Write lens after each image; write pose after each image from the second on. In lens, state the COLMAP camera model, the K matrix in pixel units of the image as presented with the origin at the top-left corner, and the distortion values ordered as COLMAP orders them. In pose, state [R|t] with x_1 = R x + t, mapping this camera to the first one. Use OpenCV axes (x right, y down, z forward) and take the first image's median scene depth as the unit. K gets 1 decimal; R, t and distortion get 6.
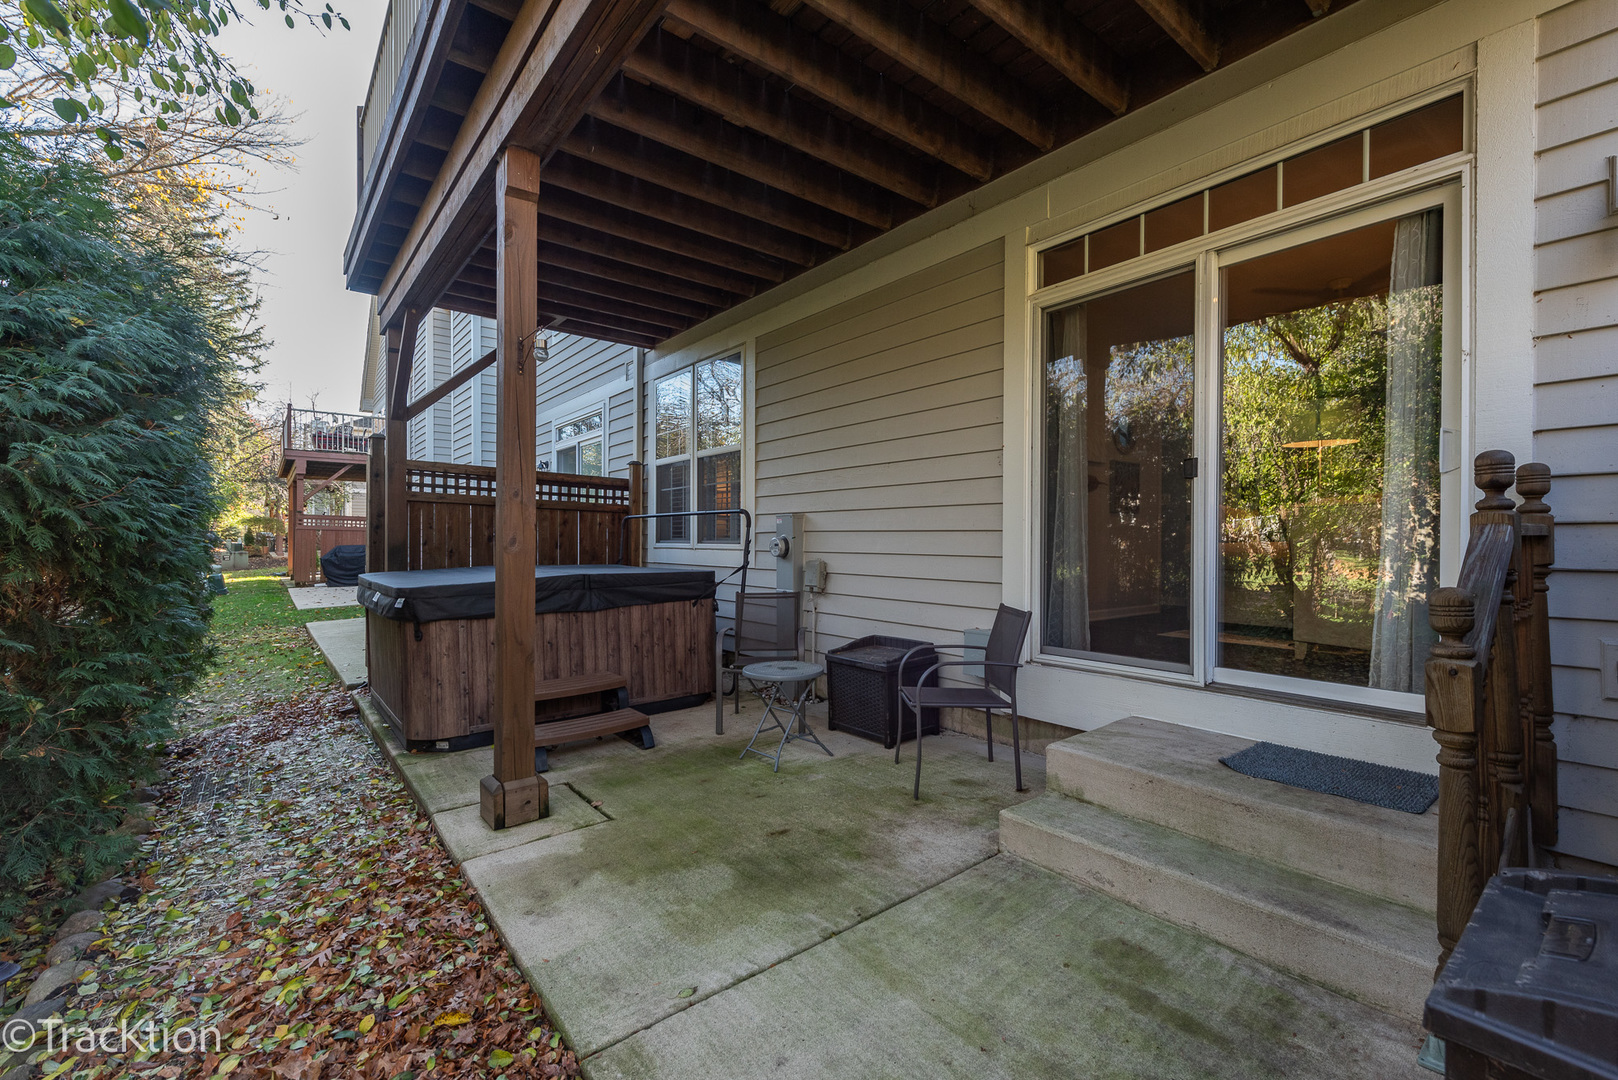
lens RADIAL K [[697.2, 0, 809.0], [0, 697.2, 540.0], [0, 0, 1]] dist [0.000177, -0.000033]
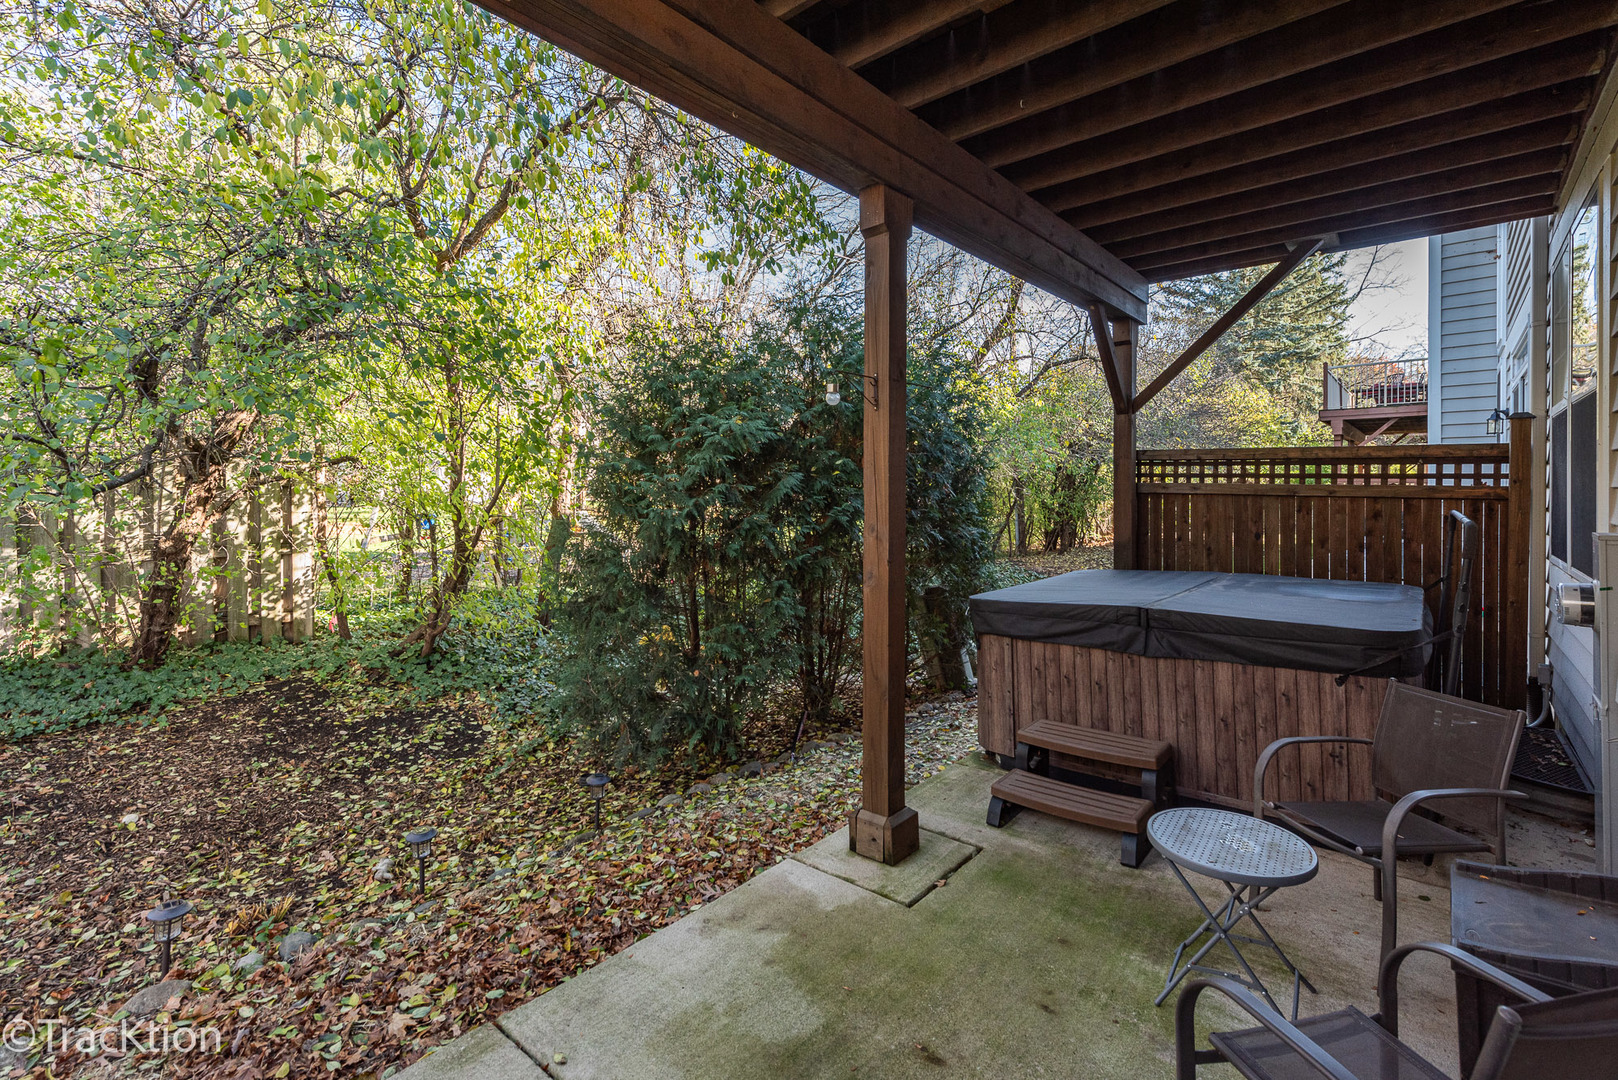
lens RADIAL K [[721.8, 0, 814.7], [0, 721.8, 494.0], [0, 0, 1]] dist [0.003278, 0.000201]
pose [[0.194995, 0.000875, -0.980804, 0.402060], [0.004829, 0.999987, 0.001852, -0.081619], [0.980792, -0.005098, 0.194988, 0.488660]]
